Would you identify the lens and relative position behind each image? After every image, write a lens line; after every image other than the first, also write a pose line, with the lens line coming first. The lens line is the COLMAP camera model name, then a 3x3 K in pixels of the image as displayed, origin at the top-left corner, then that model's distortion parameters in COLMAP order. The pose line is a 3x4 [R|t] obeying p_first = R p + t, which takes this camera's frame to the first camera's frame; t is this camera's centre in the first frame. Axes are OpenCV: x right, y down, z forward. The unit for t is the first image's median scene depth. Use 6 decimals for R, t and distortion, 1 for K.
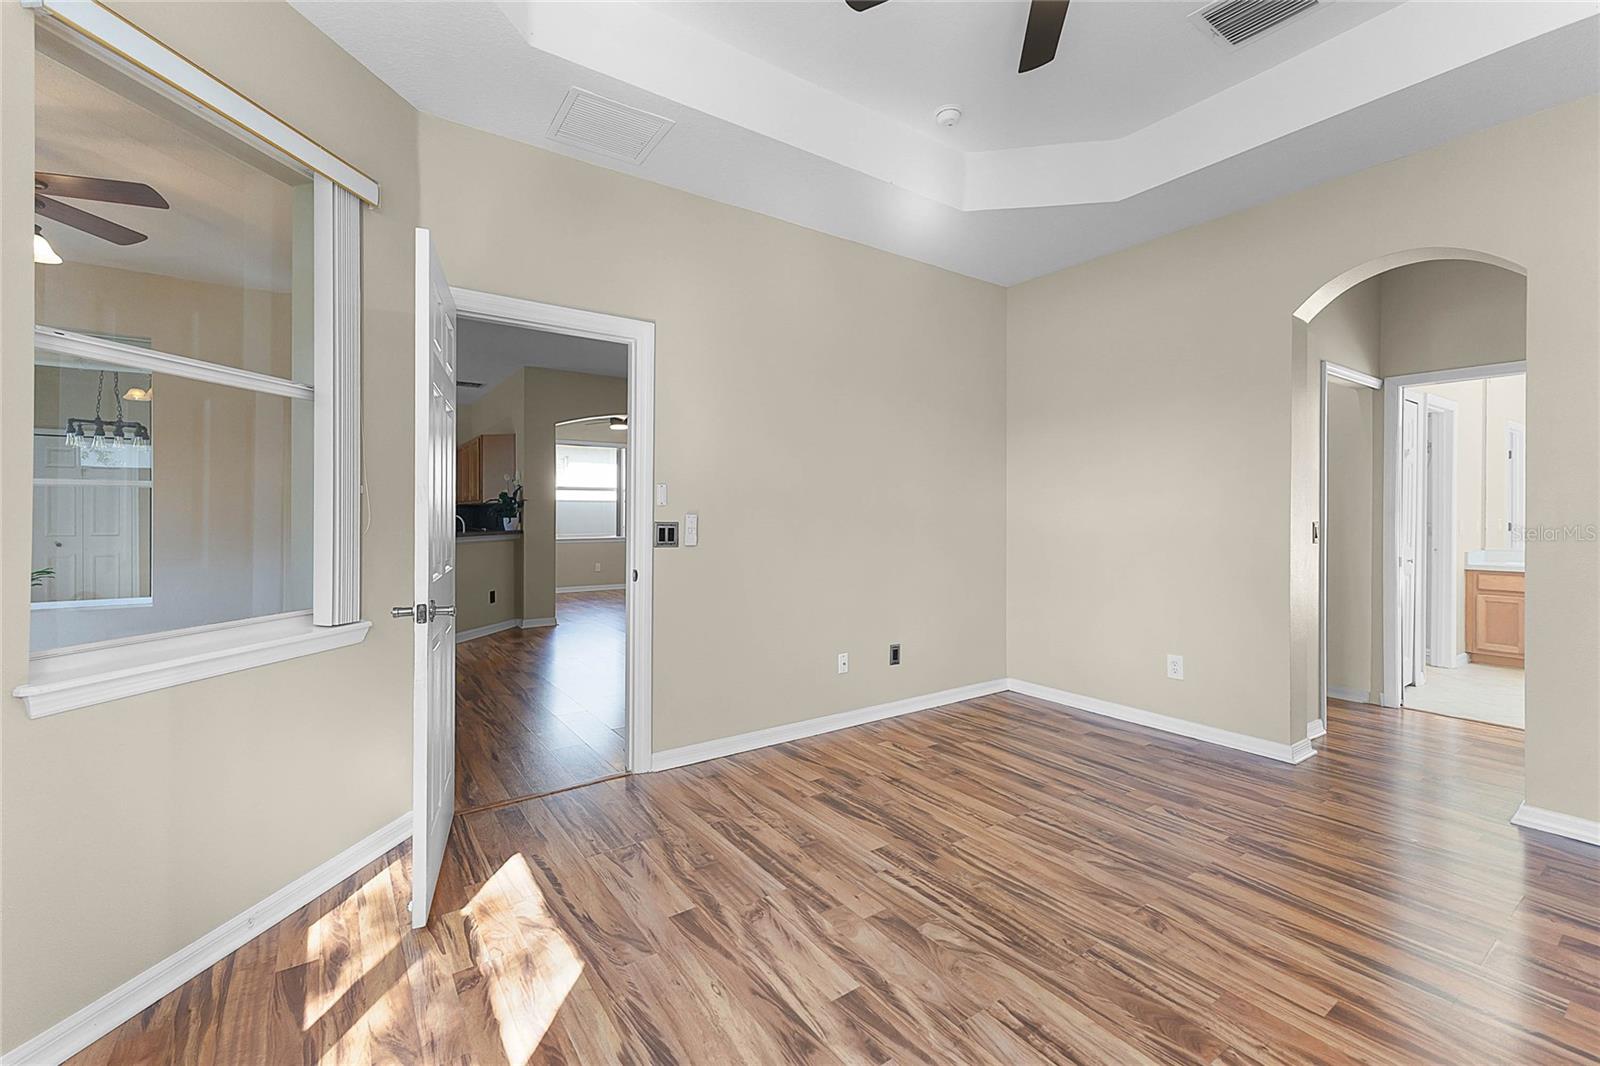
lens RADIAL K [[677.1, 0, 804.4], [0, 677.1, 528.8], [0, 0, 1]] dist [0.004432, 0.000013]
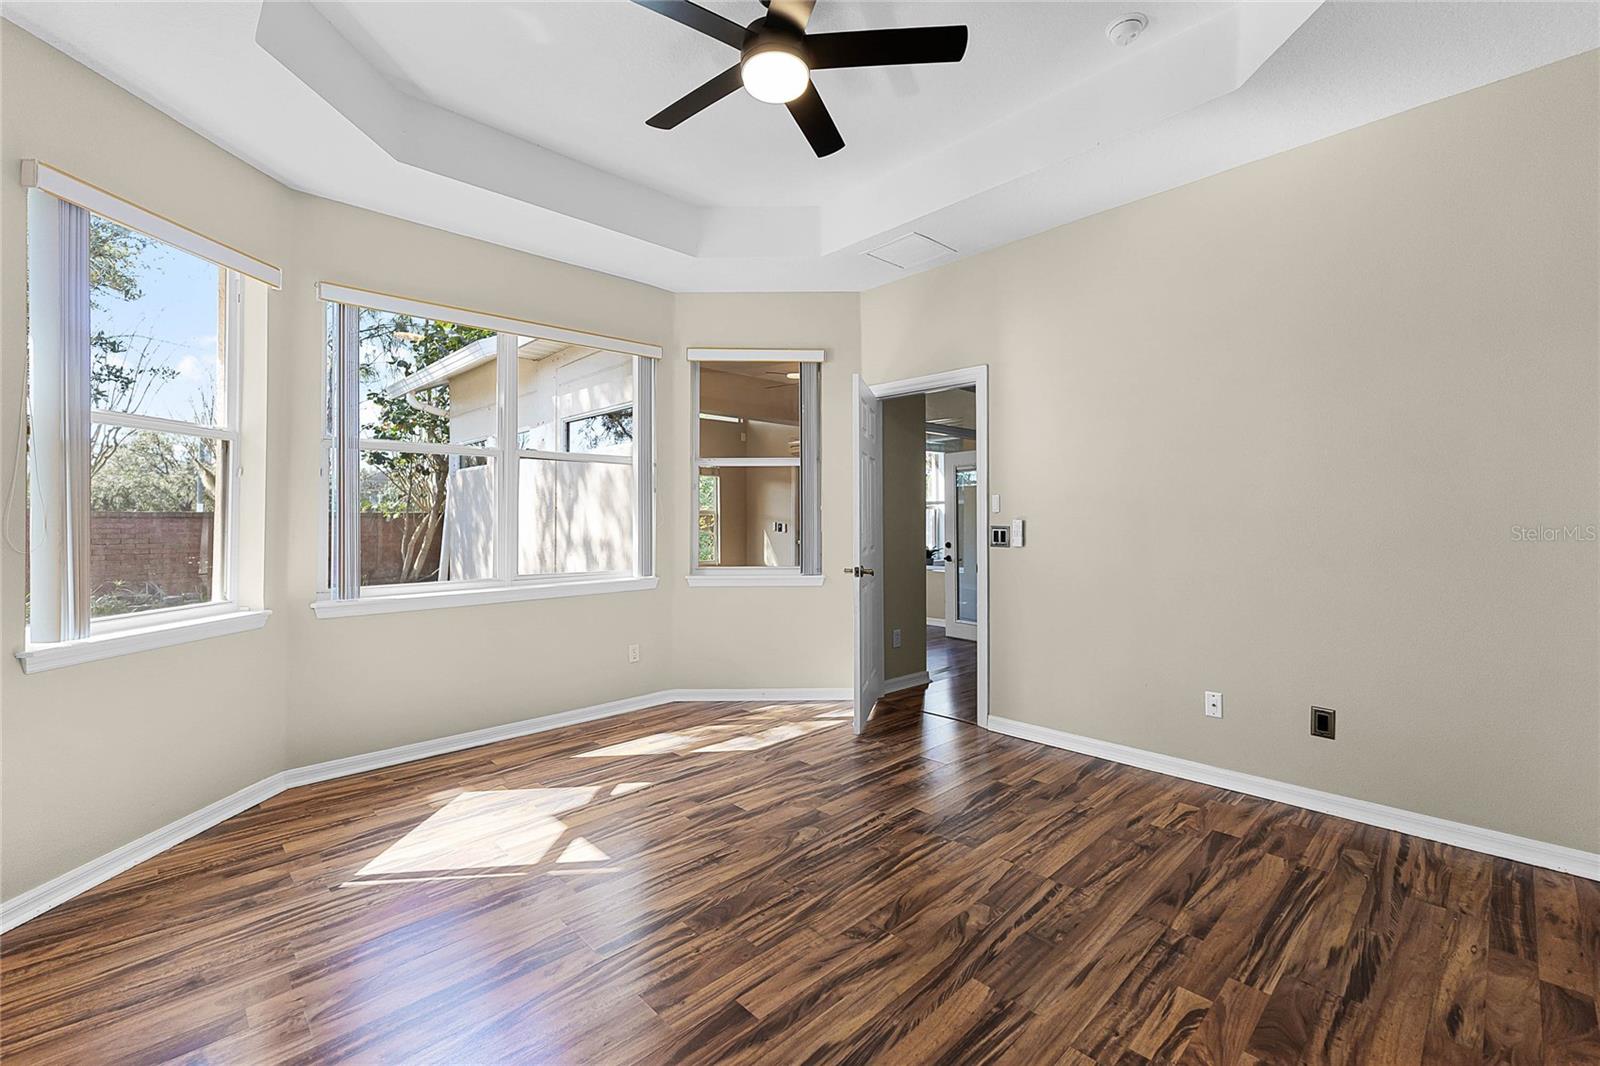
lens RADIAL K [[677.1, 0, 814.1], [0, 677.1, 519.4], [0, 0, 1]] dist [0.004432, 0.000013]
pose [[0.157788, -0.000959, -0.987473, 1.215923], [-0.016558, 0.999856, -0.003617, -0.016020], [0.987334, 0.016922, 0.157749, 0.629667]]
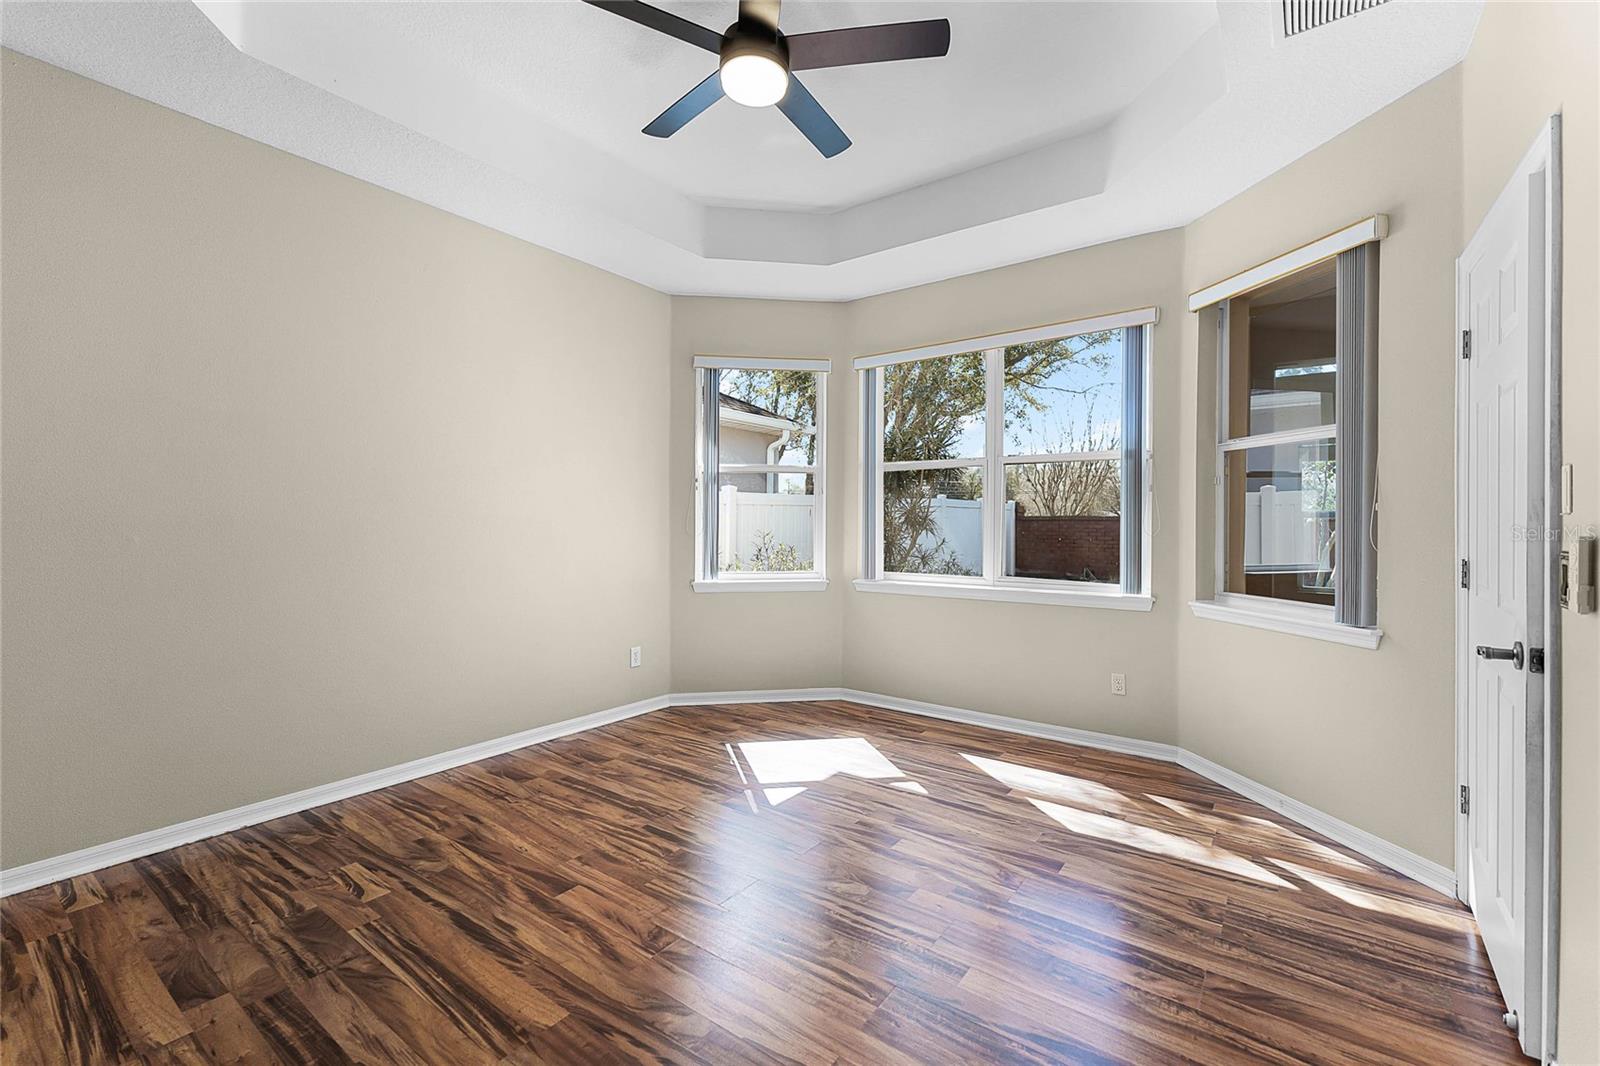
lens RADIAL K [[677.1, 0, 806.3], [0, 677.1, 522.5], [0, 0, 1]] dist [0.004432, 0.000013]
pose [[-0.947288, -0.004881, -0.320346, 0.515757], [-0.012101, 0.999716, 0.020553, -0.040944], [0.320155, 0.023346, -0.947078, 1.638619]]
